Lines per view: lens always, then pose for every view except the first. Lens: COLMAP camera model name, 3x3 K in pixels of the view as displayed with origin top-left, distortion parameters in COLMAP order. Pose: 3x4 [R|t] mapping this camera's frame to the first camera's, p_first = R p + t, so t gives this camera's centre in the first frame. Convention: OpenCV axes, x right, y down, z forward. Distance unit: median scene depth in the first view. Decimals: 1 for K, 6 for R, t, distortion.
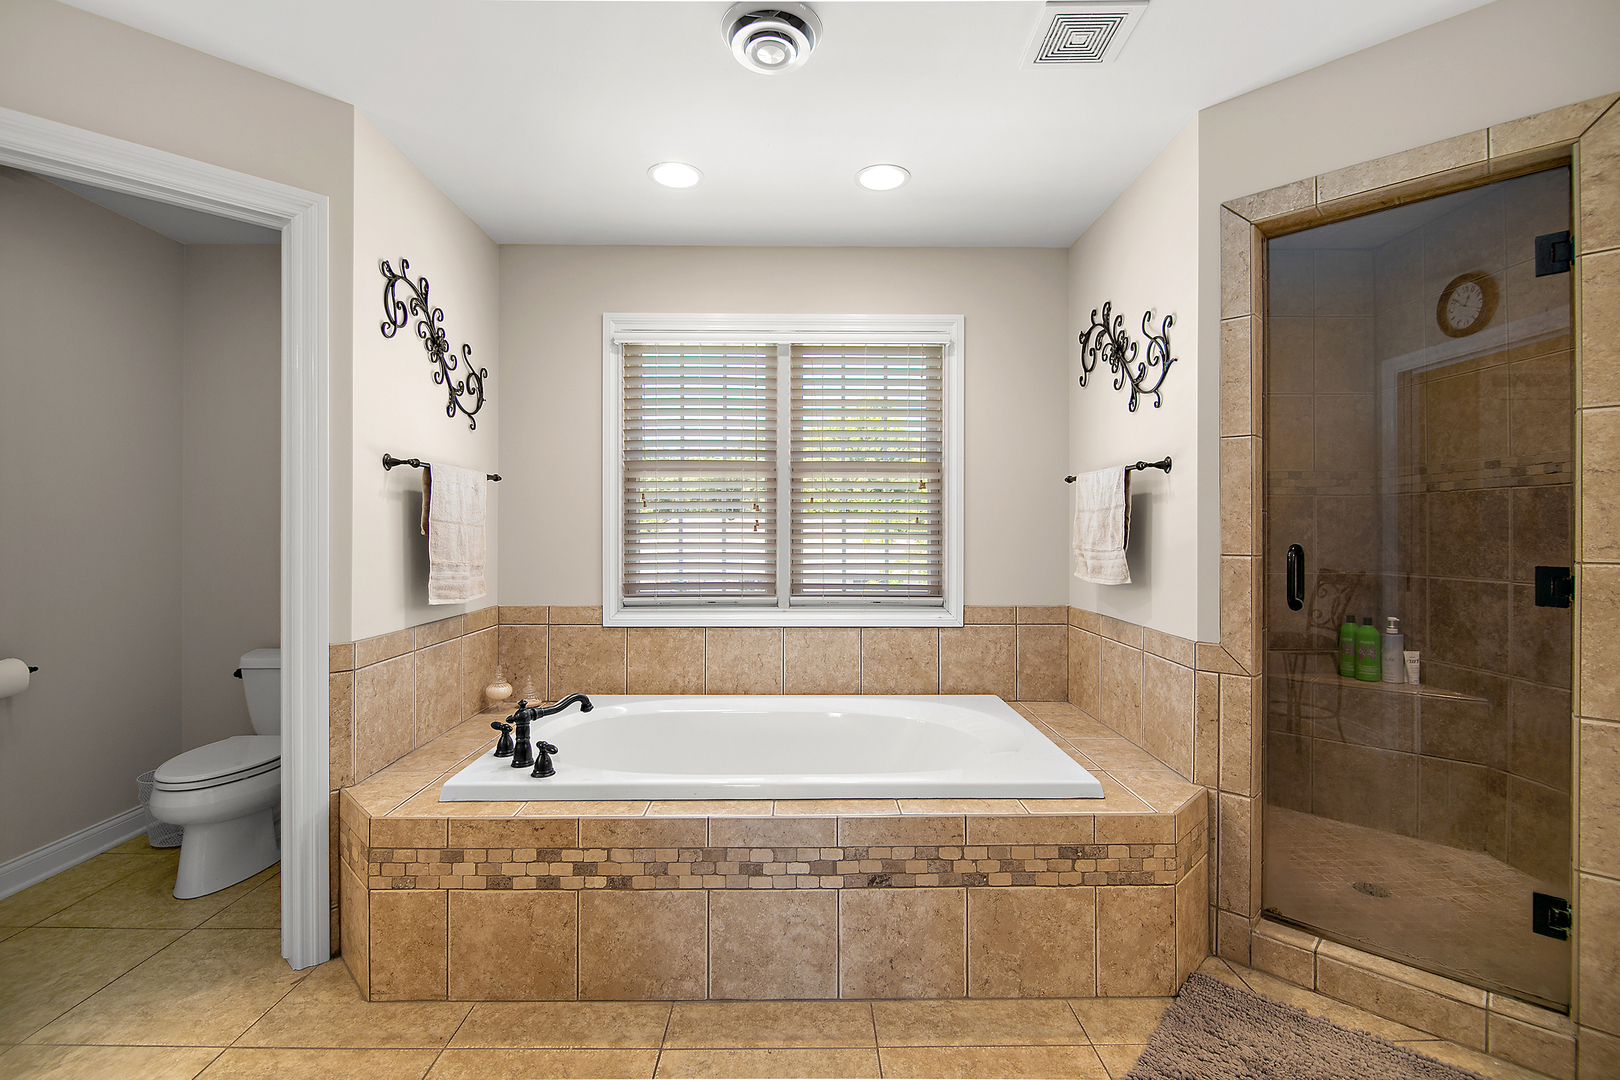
lens RADIAL K [[720.3, 0, 809.6], [0, 720.3, 538.9], [0, 0, 1]] dist [-0.013984, -0.005674]
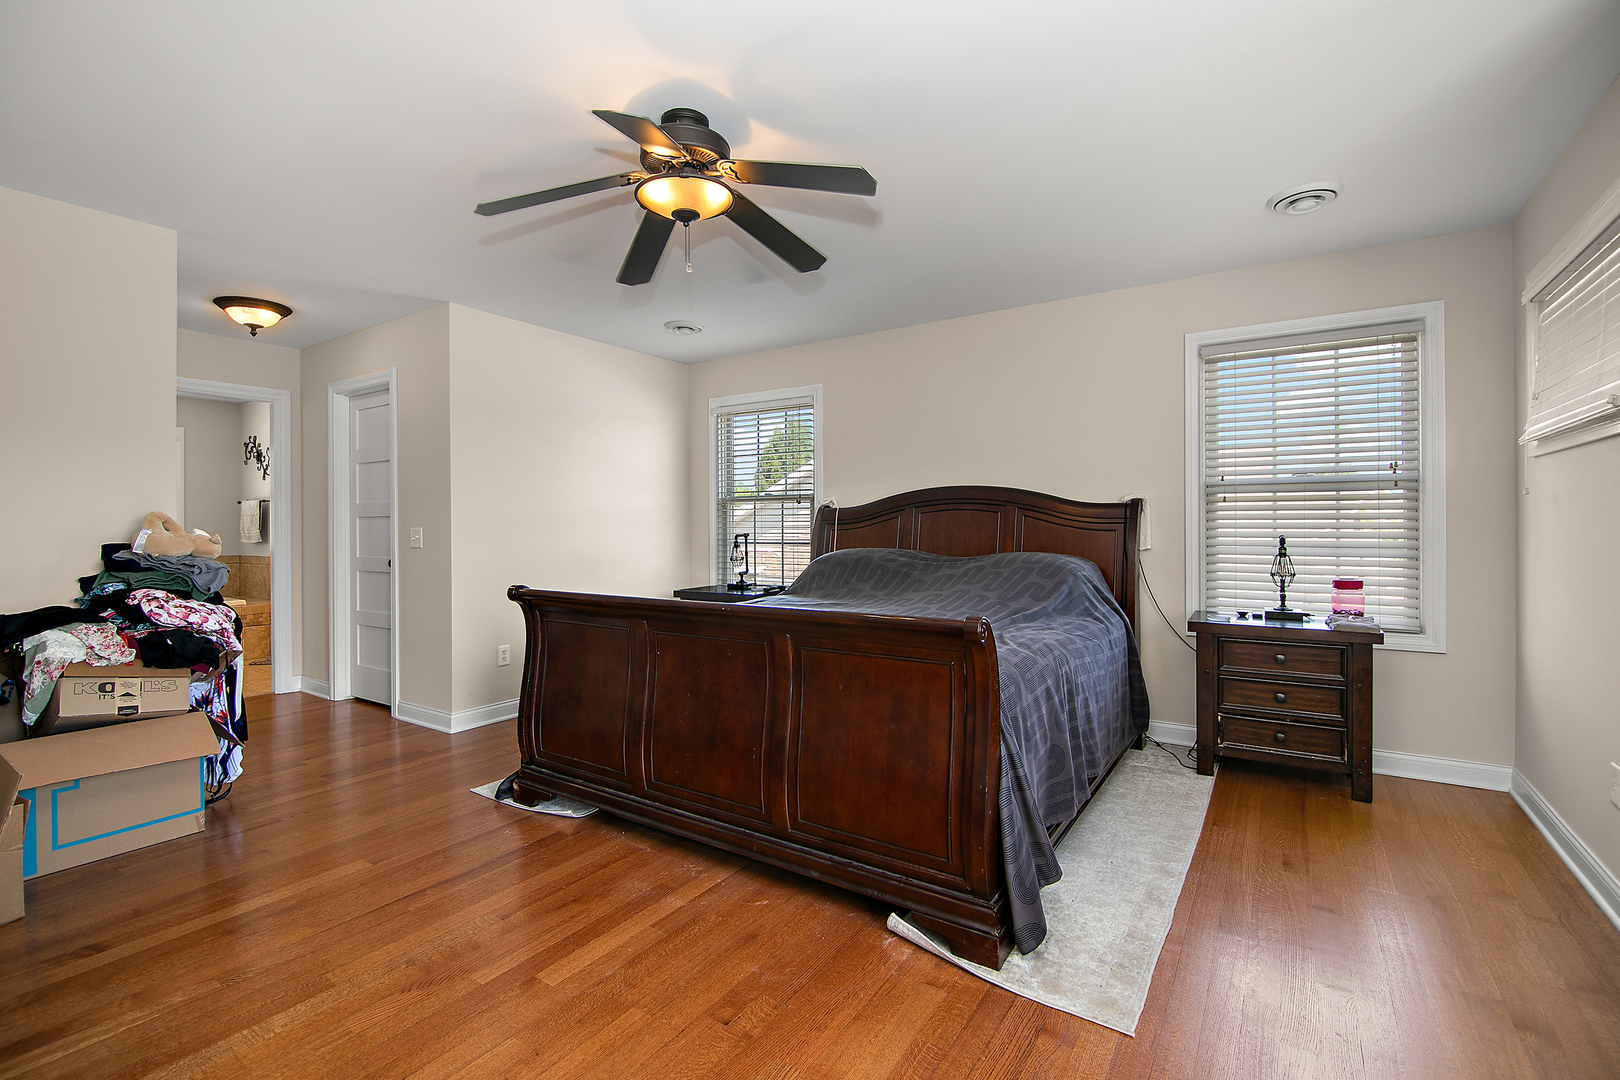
lens RADIAL K [[720.3, 0, 811.1], [0, 720.3, 533.4], [0, 0, 1]] dist [-0.013984, -0.005674]
pose [[0.559282, -0.007949, 0.828939, -0.627900], [0.006638, 0.999965, 0.005111, 0.027189], [-0.828951, 0.002644, 0.559315, -2.208417]]
